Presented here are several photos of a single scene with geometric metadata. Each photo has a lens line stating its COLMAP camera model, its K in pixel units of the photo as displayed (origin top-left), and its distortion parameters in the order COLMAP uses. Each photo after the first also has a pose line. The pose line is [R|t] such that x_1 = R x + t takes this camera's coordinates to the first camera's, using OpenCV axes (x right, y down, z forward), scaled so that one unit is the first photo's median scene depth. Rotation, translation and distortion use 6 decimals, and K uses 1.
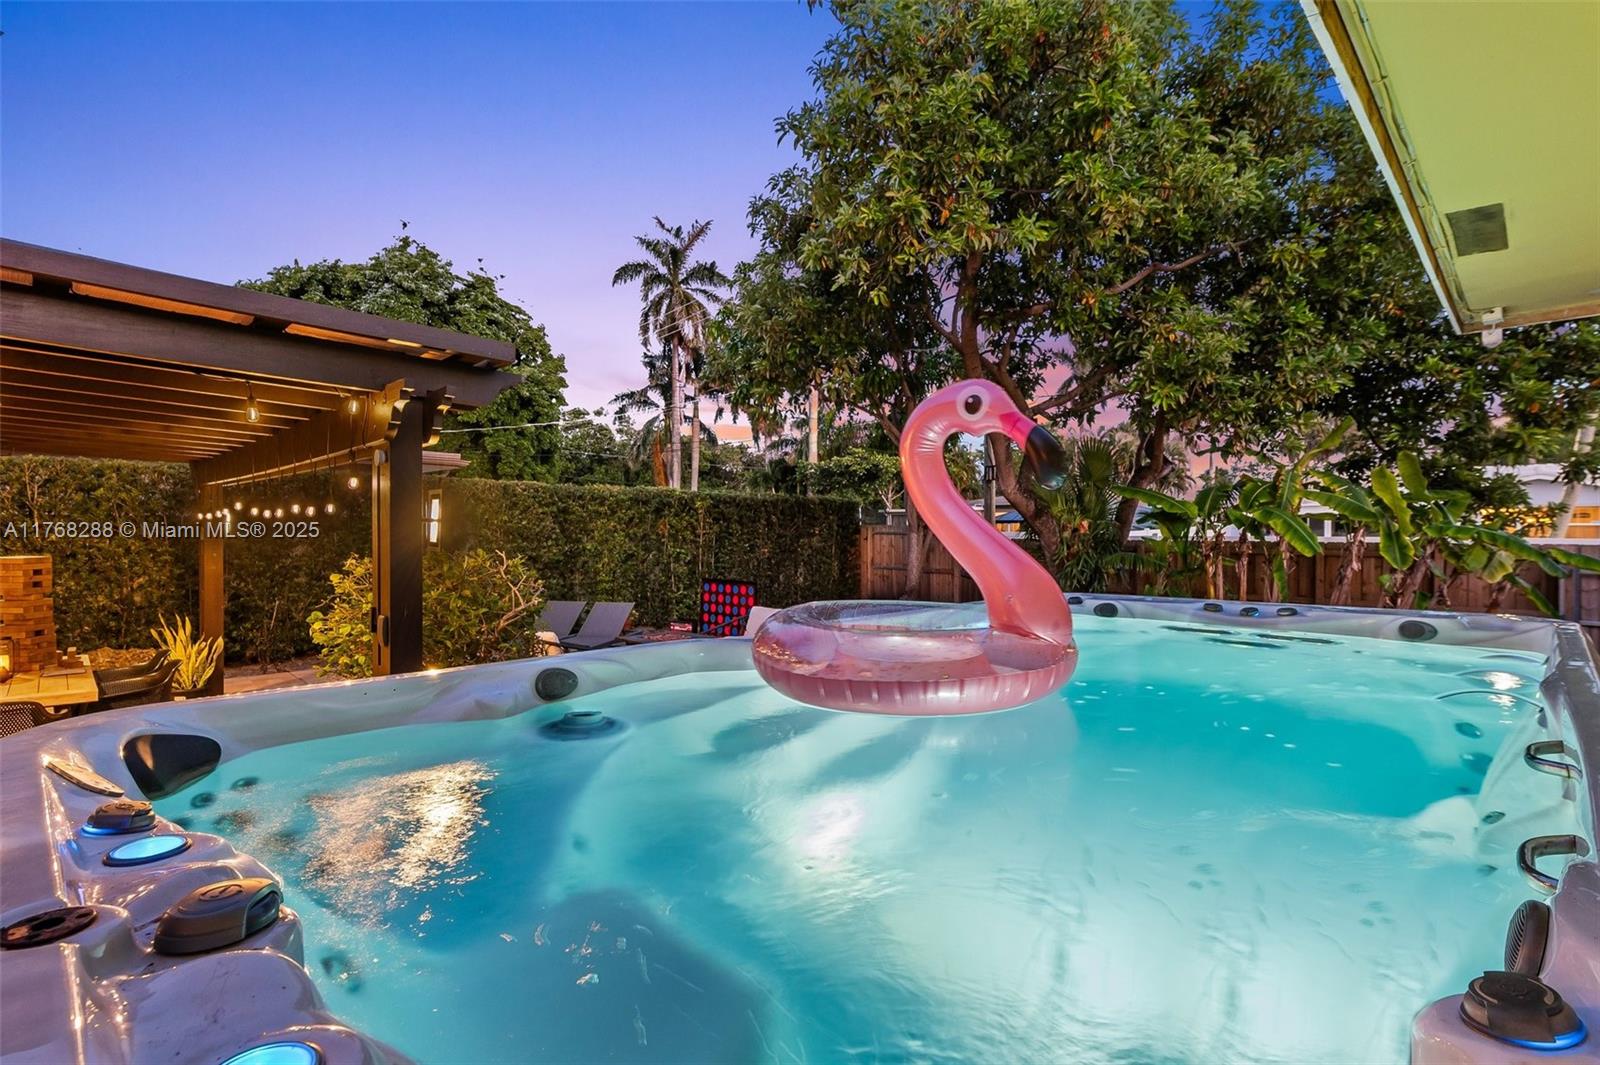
lens RADIAL K [[751.6, 0, 804.9], [0, 751.6, 531.2], [0, 0, 1]] dist [0.009560, -0.000943]
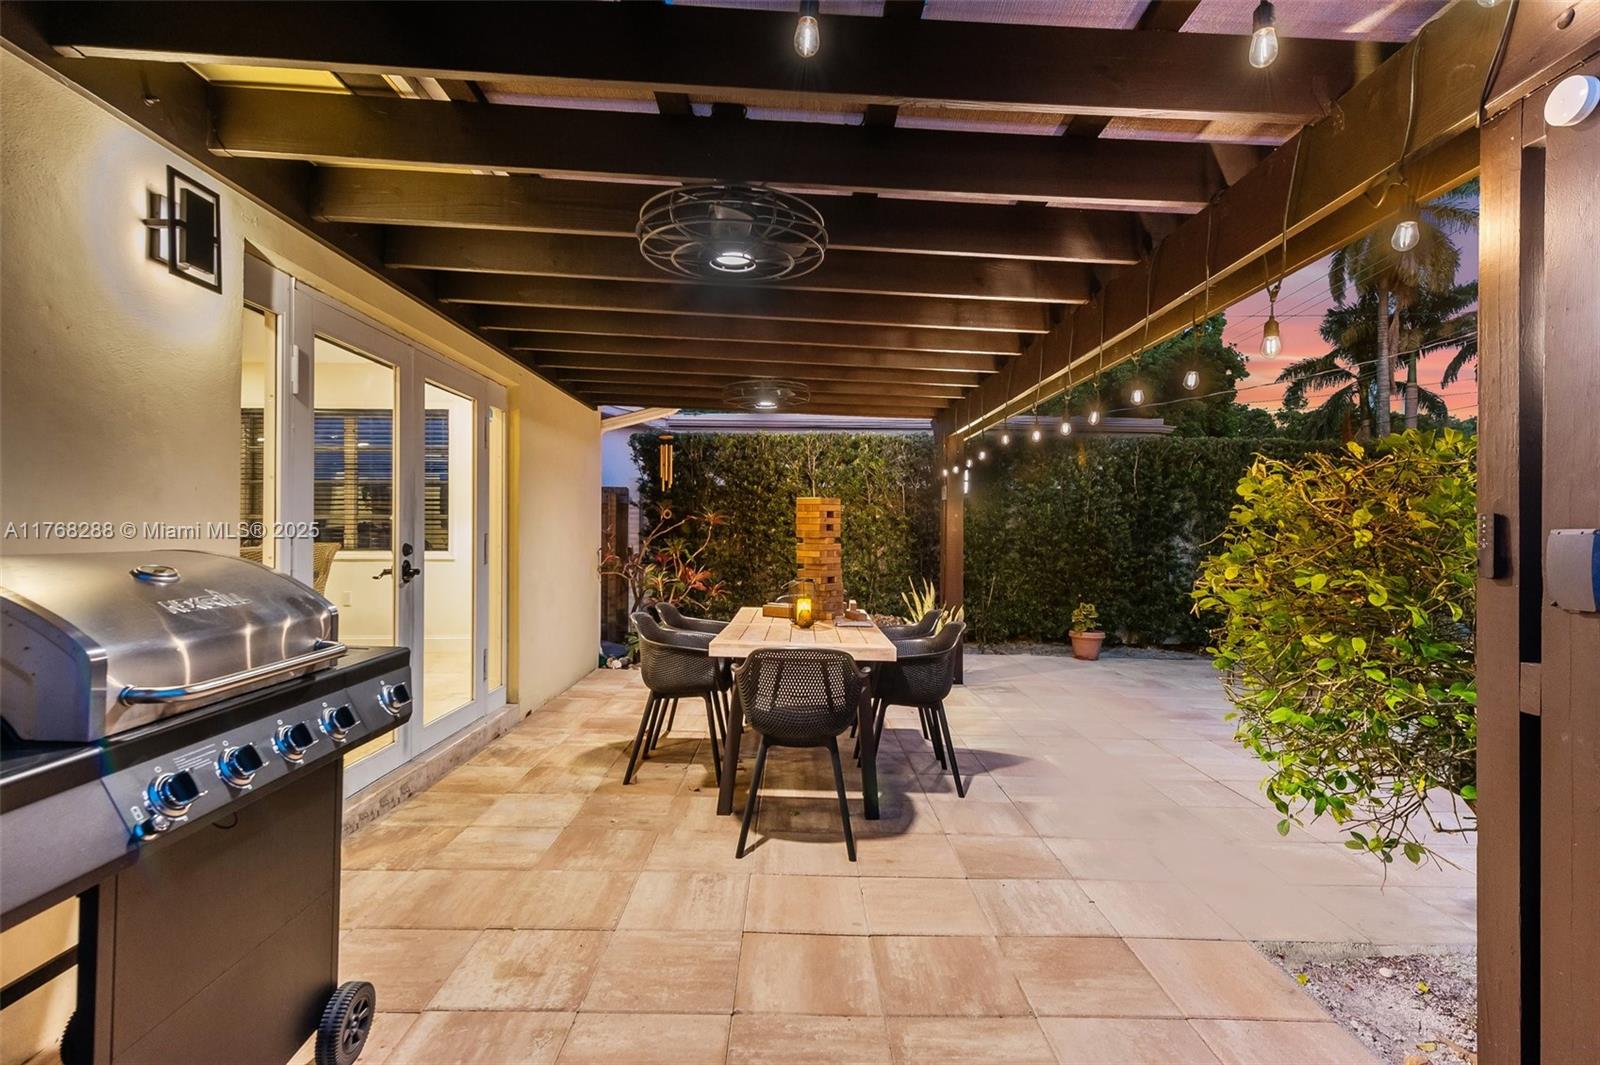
lens RADIAL K [[757.2, 0, 805.9], [0, 757.2, 532.1], [0, 0, 1]] dist [0.019578, -0.007096]
pose [[0.712564, 0.003973, -0.701595, -0.164765], [-0.010237, 0.999936, -0.004735, 0.034646], [0.701532, 0.010556, 0.712560, 0.137415]]
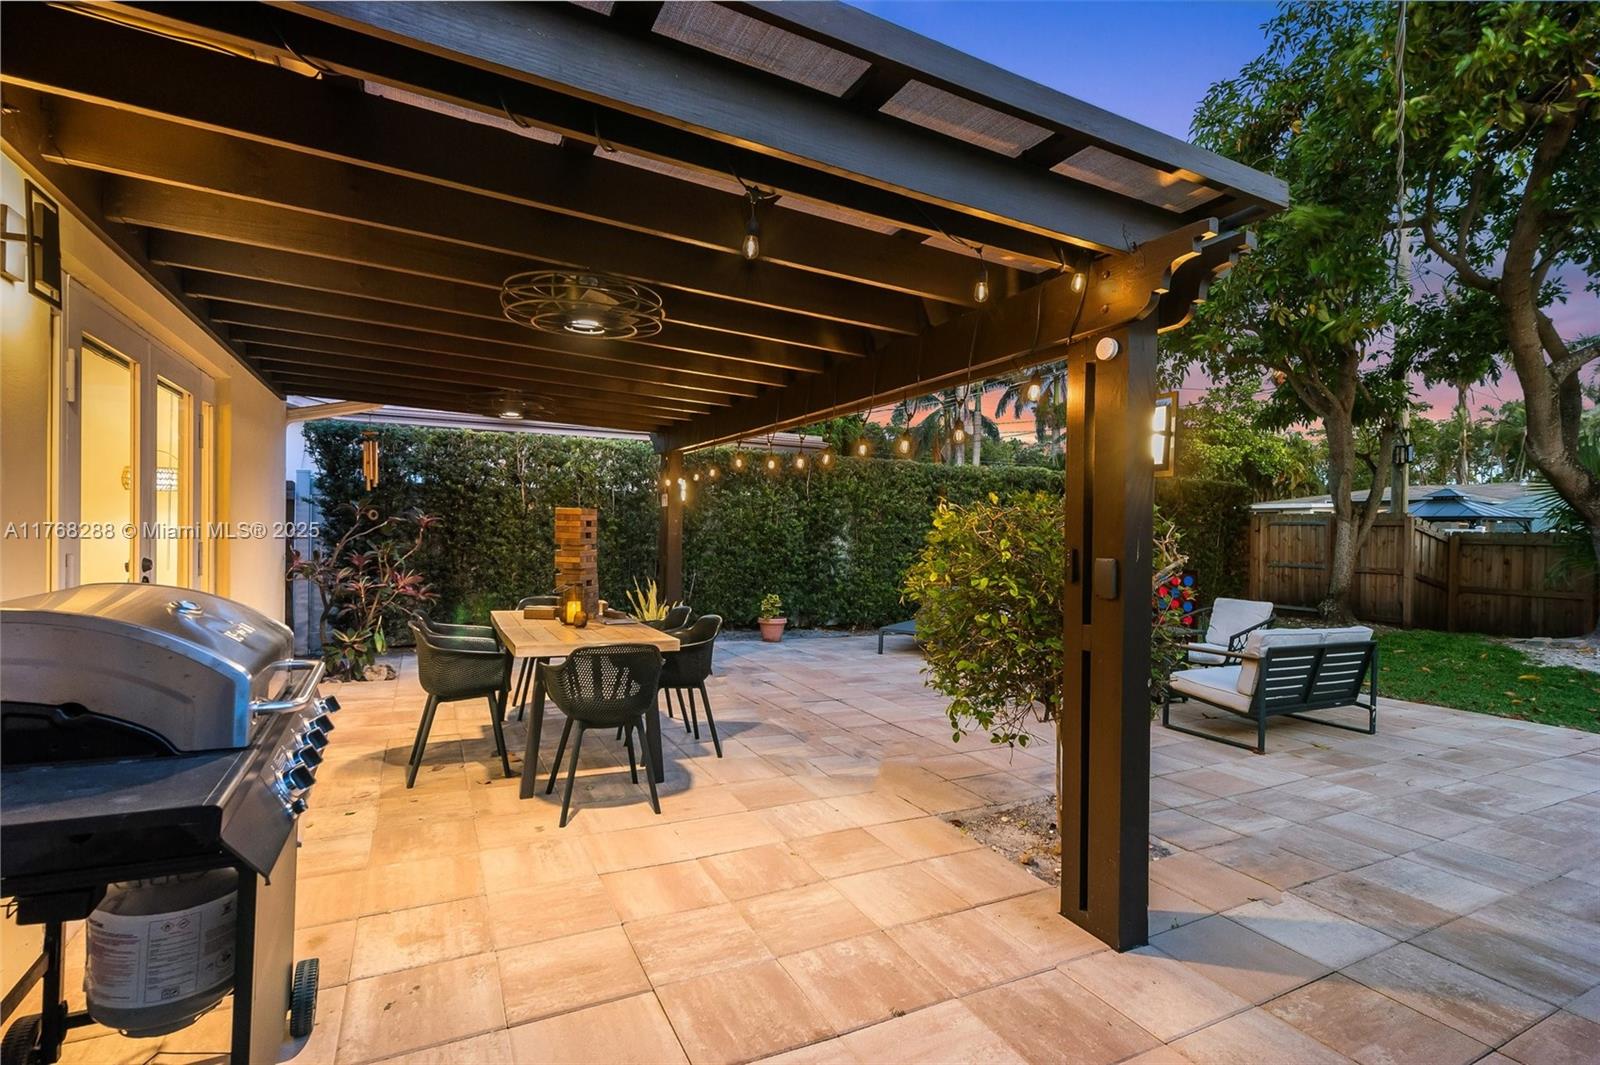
lens RADIAL K [[754.6, 0, 804.6], [0, 754.6, 533.8], [0, 0, 1]] dist [0.016608, -0.004582]
pose [[0.947088, 0.015020, -0.320623, -0.175790], [-0.014851, 0.999885, 0.002973, 0.026059], [0.320630, 0.001945, 0.947202, 0.055039]]
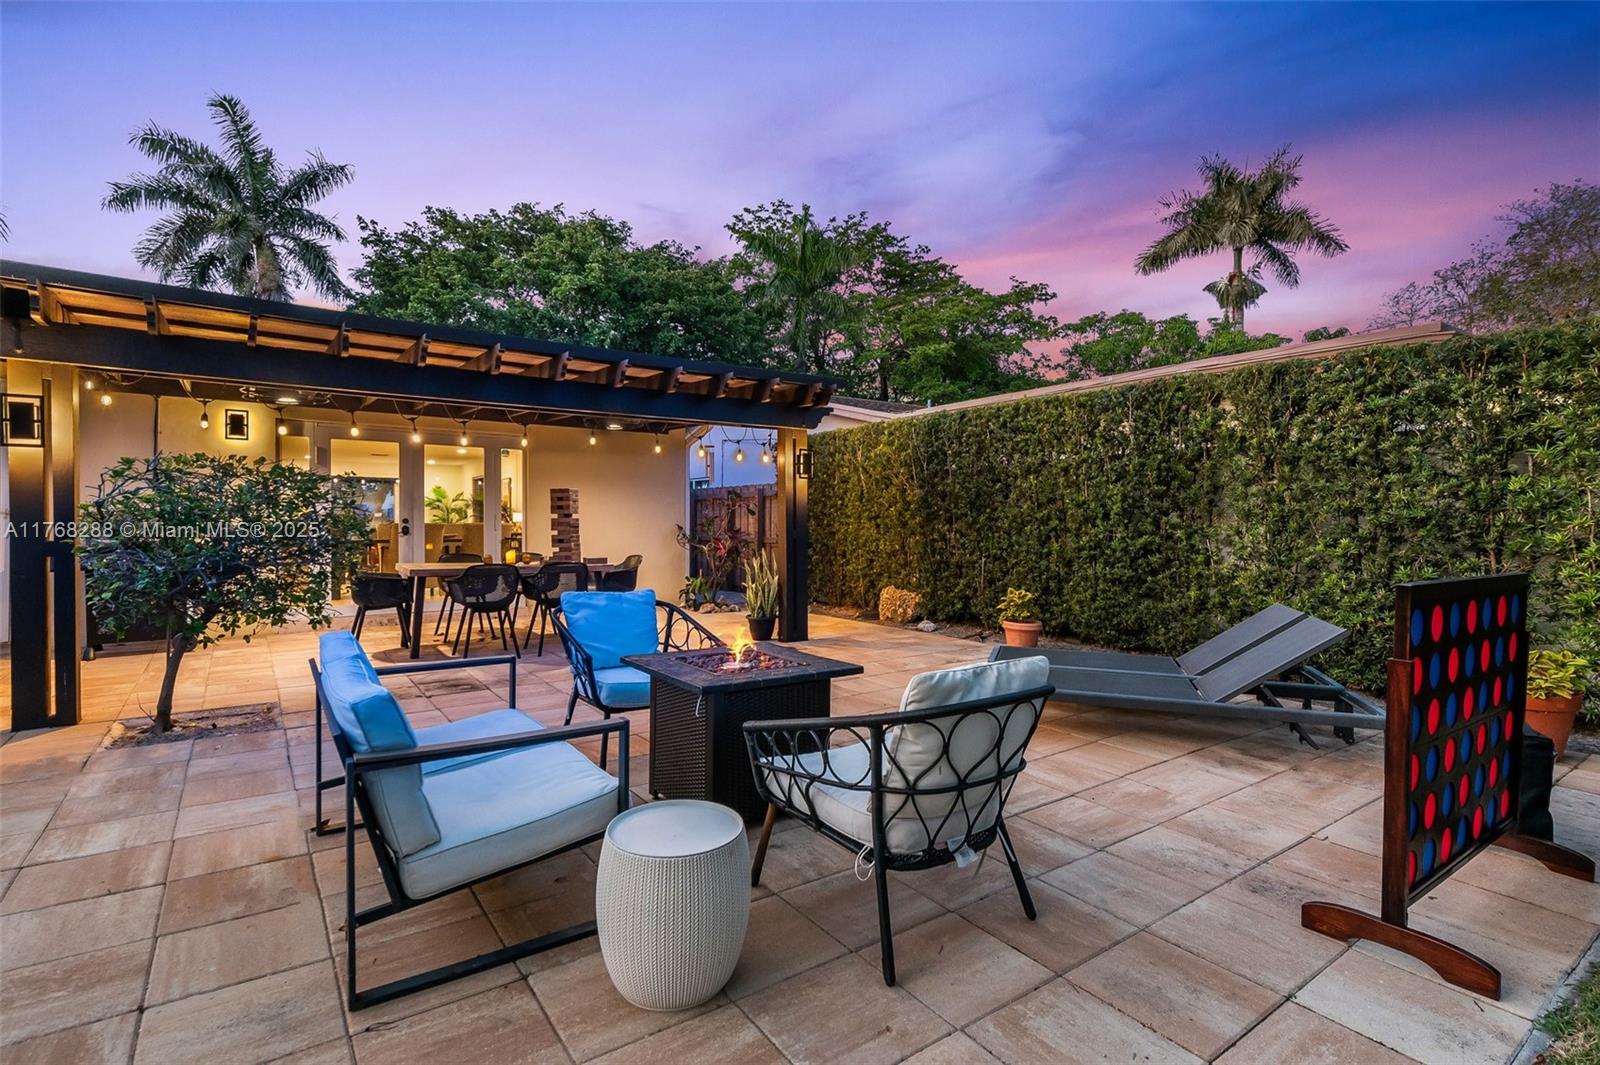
lens RADIAL K [[770.0, 0, 803.9], [0, 770.0, 532.3], [0, 0, 1]] dist [0.019953, -0.005848]
pose [[-0.169904, 0.009365, -0.985416, 0.152870], [-0.005342, 0.999931, 0.010424, 0.043031], [0.985446, 0.007035, -0.169842, 0.734486]]
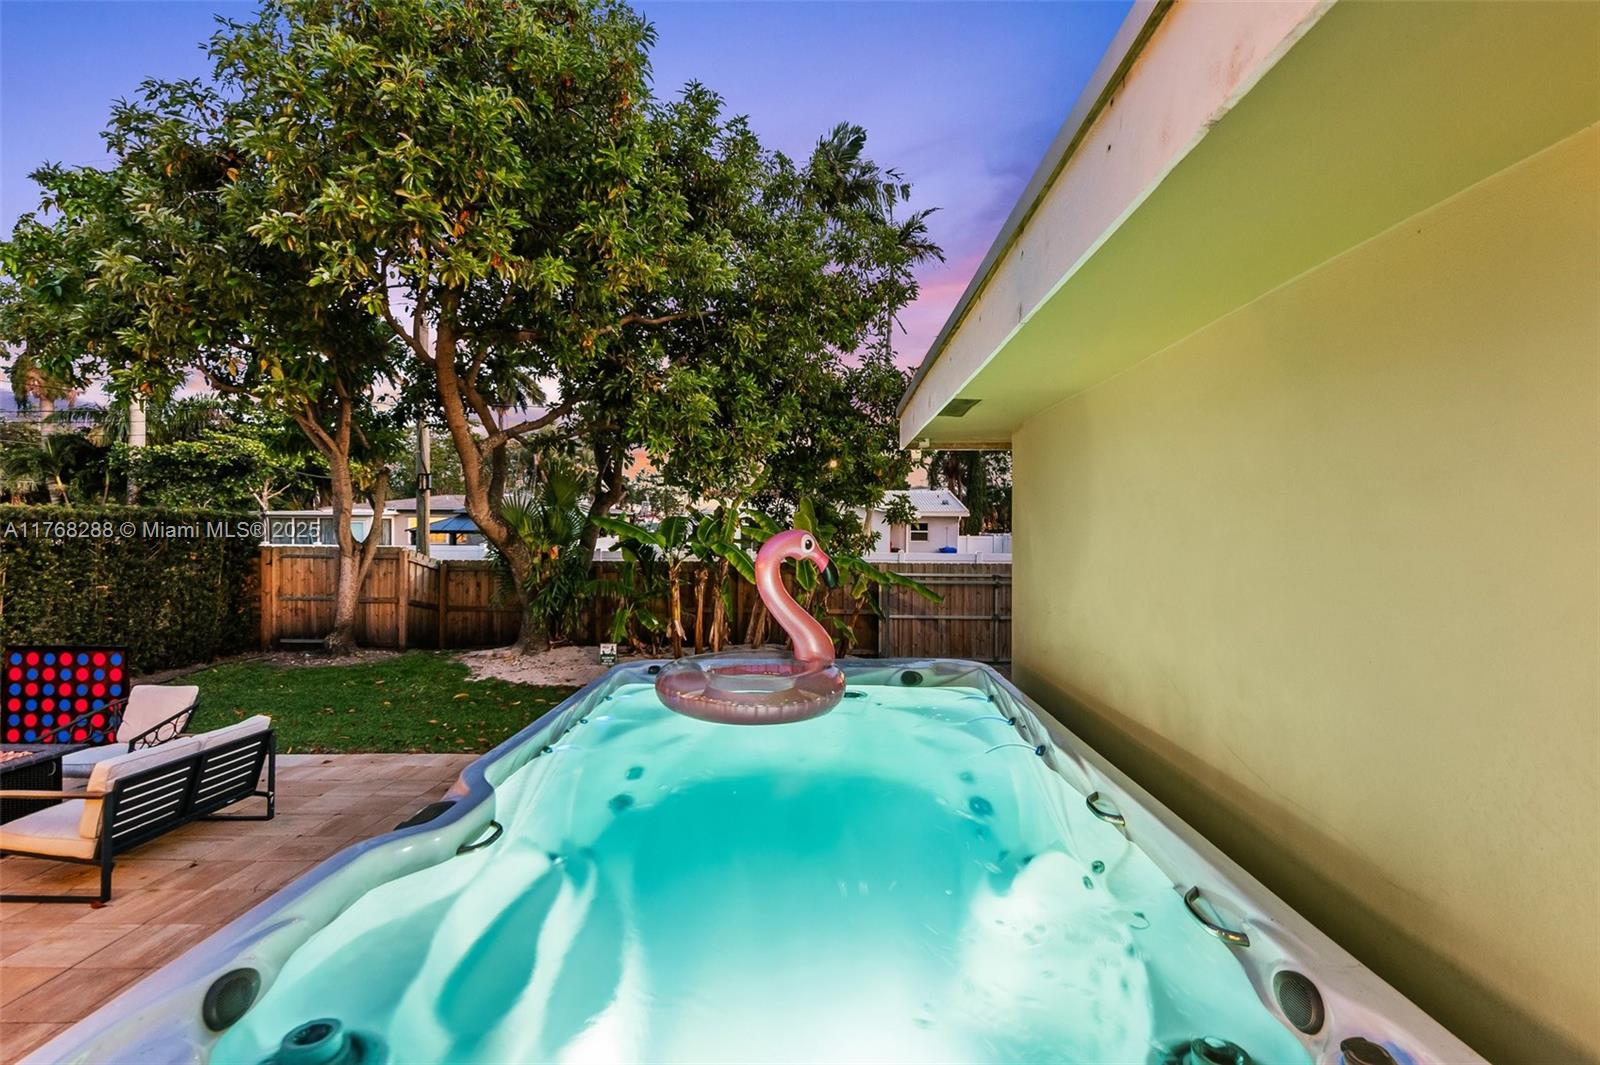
lens RADIAL K [[757.2, 0, 805.9], [0, 757.2, 532.1], [0, 0, 1]] dist [0.019578, -0.007096]
pose [[0.732578, 0.000632, 0.680683, -0.073657], [-0.002778, 0.999994, 0.002062, -0.036761], [-0.680678, -0.003402, 0.732575, 0.031666]]
